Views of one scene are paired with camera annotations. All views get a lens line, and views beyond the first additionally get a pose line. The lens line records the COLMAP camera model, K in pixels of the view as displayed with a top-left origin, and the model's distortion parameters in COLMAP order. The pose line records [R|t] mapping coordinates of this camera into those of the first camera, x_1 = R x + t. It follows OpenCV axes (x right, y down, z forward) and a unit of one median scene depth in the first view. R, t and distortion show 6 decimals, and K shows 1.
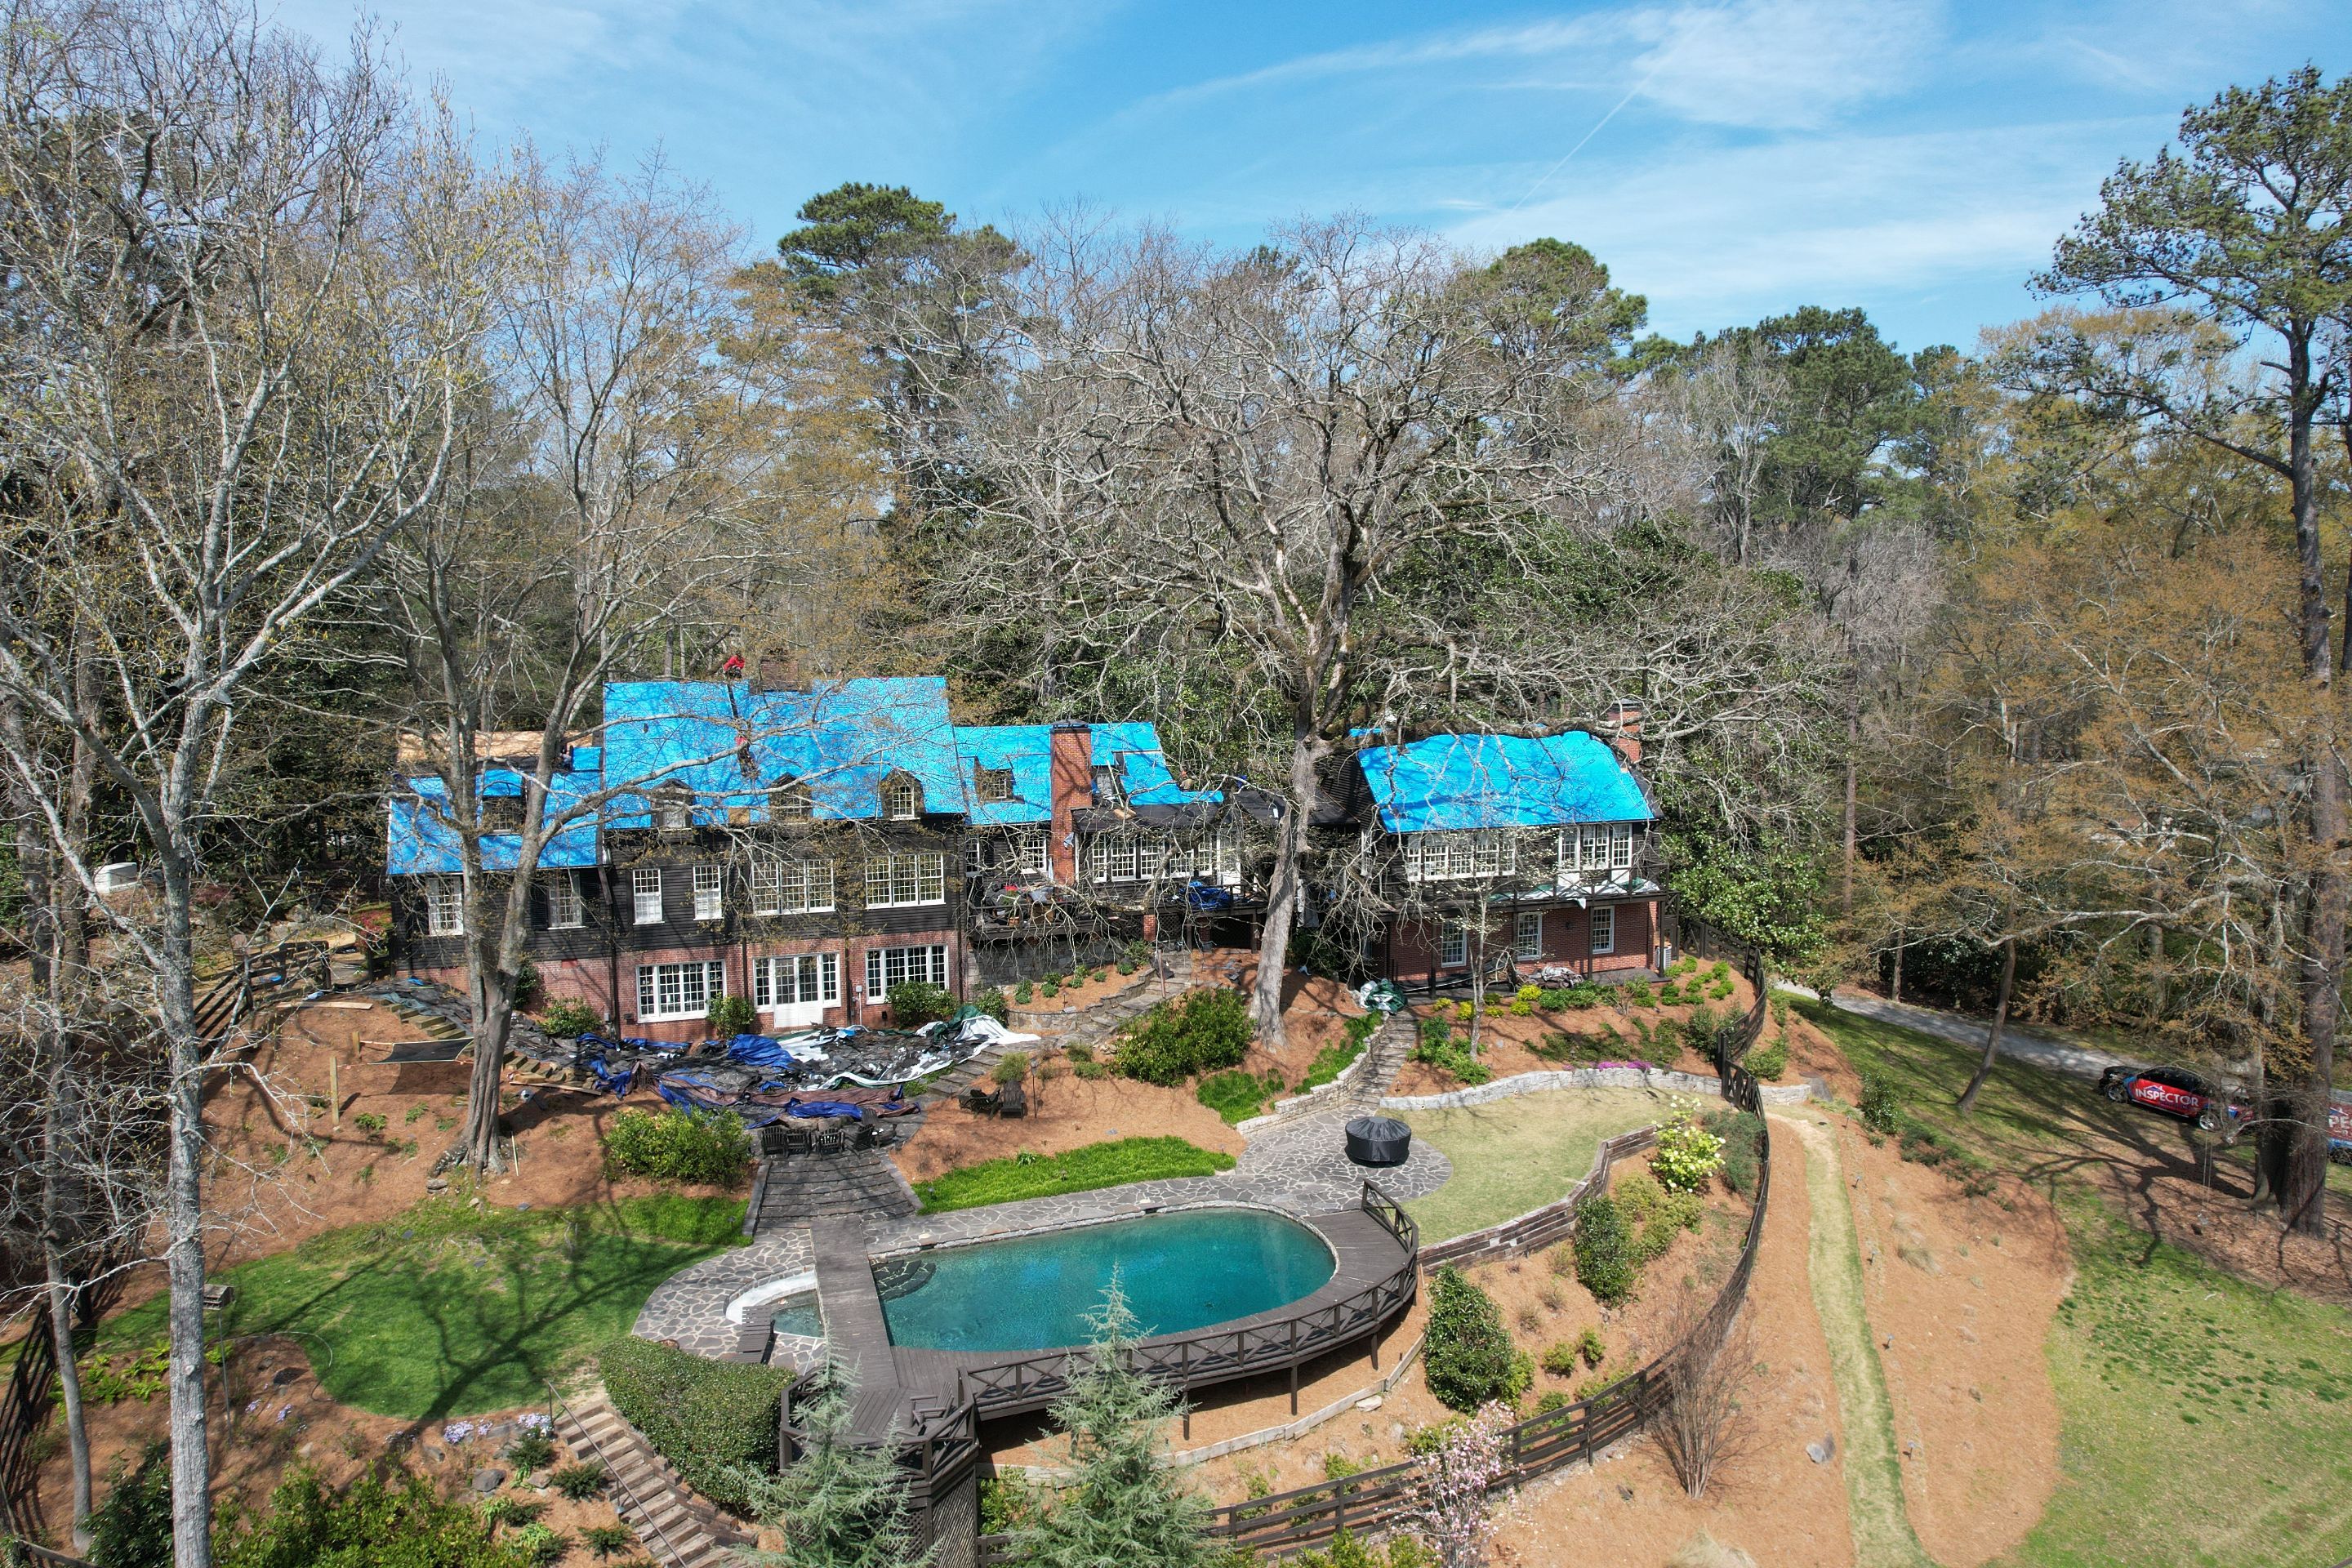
lens RADIAL K [[1504.3, 0, 1176.8], [0, 1504.3, 782.6], [0, 0, 1]] dist [-0.070488, 0.056378]
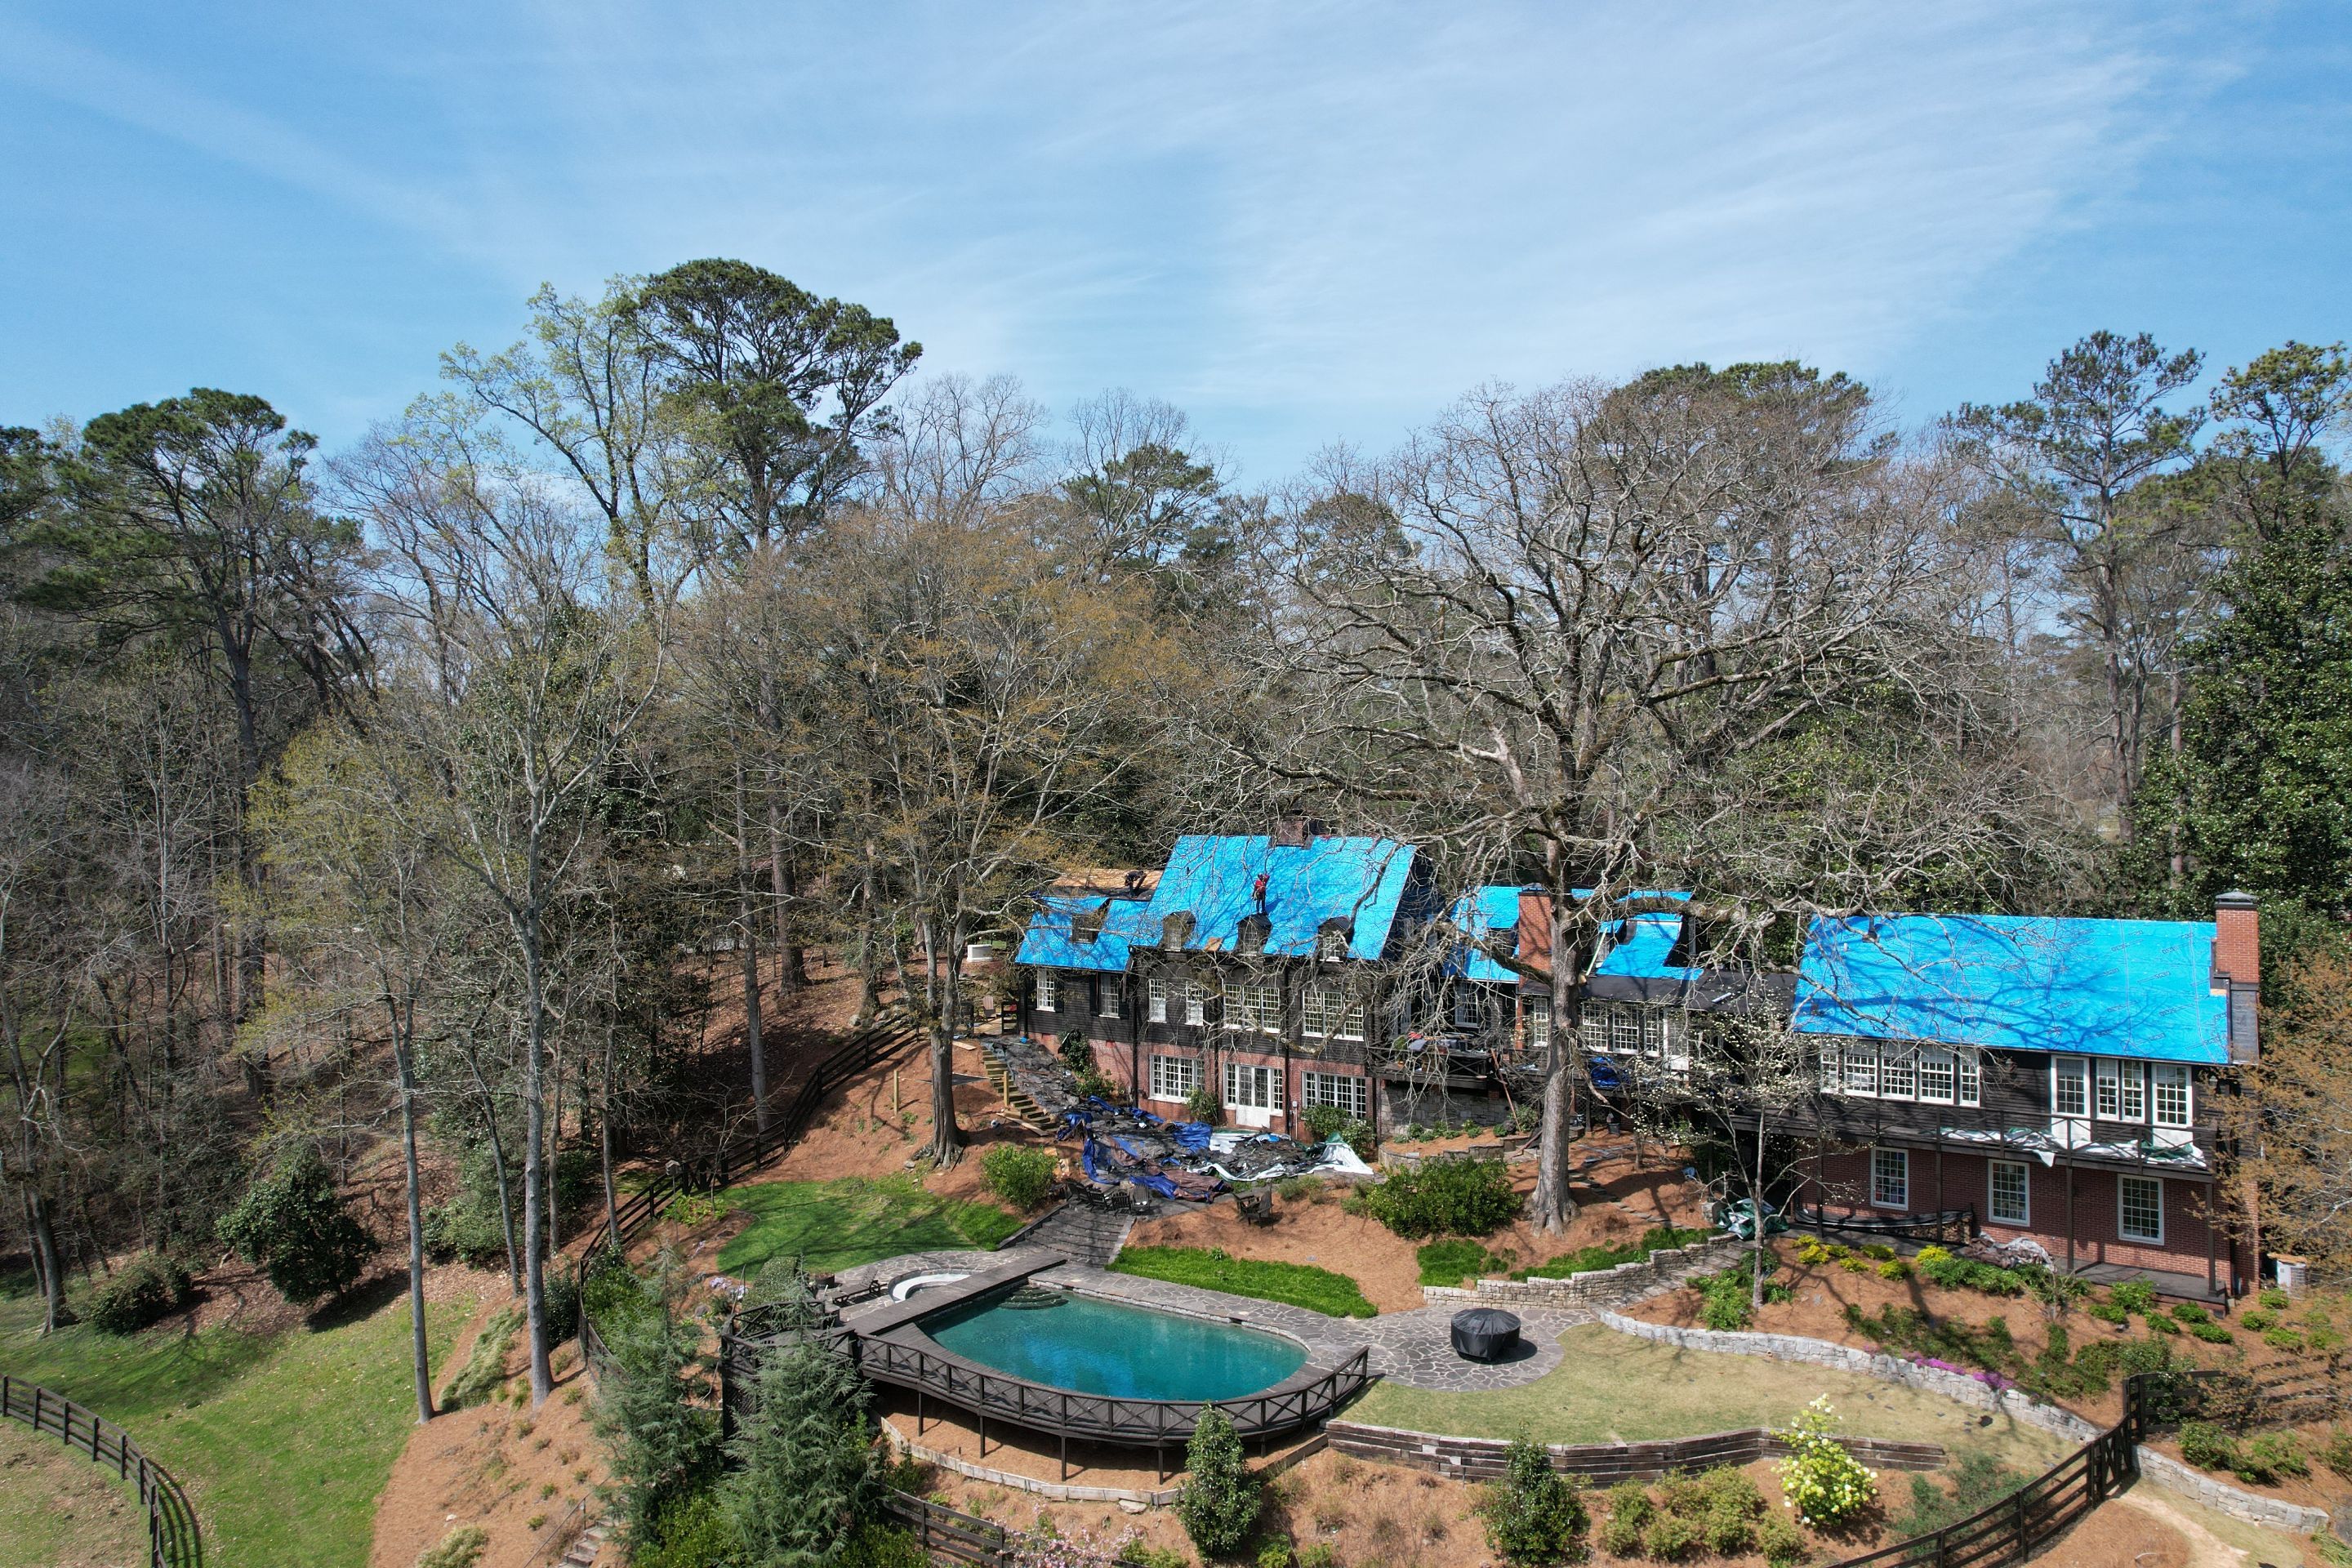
lens RADIAL K [[1504.3, 0, 1176.0], [0, 1504.3, 779.9], [0, 0, 1]] dist [-0.070488, 0.056378]
pose [[0.595659, -0.007535, -0.803202, 0.706072], [-0.079977, 0.994431, -0.068640, -0.025933], [0.799246, 0.105124, 0.591739, 0.228648]]
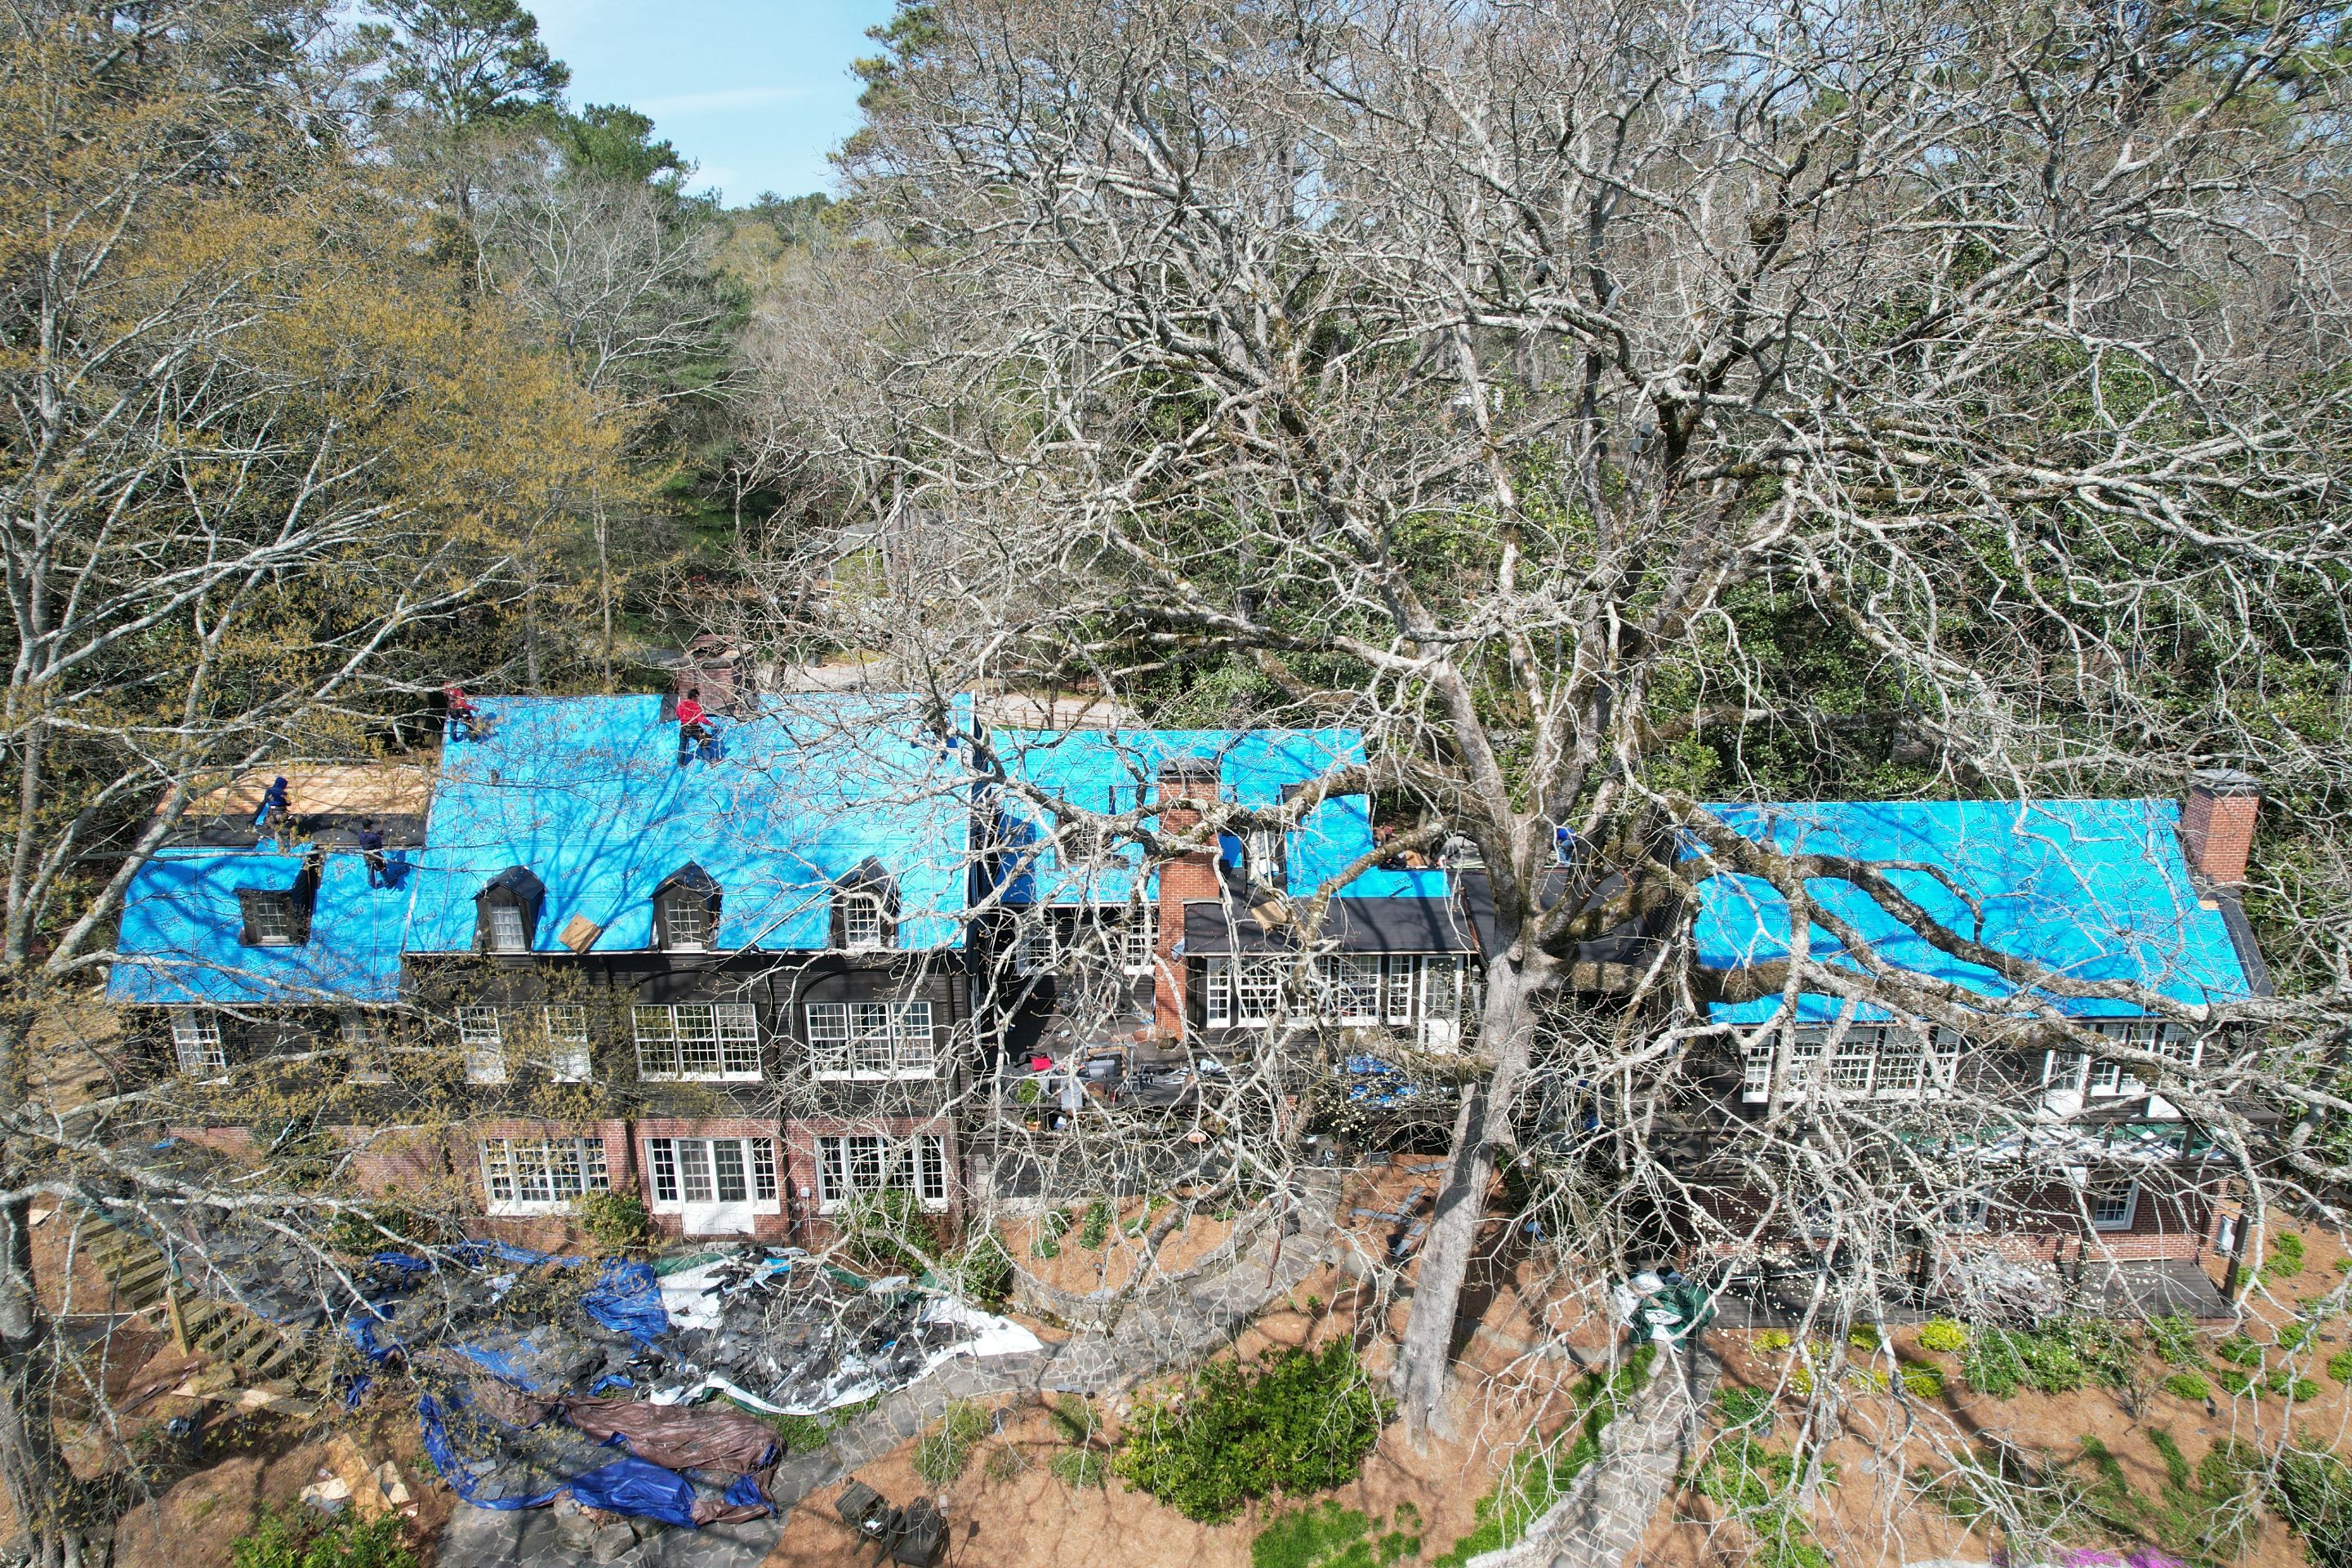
lens RADIAL K [[1504.3, 0, 1176.9], [0, 1504.3, 781.7], [0, 0, 1]] dist [-0.070488, 0.056378]
pose [[0.955379, 0.087150, -0.282234, 0.114109], [-0.033488, 0.981281, 0.189649, -0.173921], [0.293479, -0.171735, 0.940413, 0.501215]]
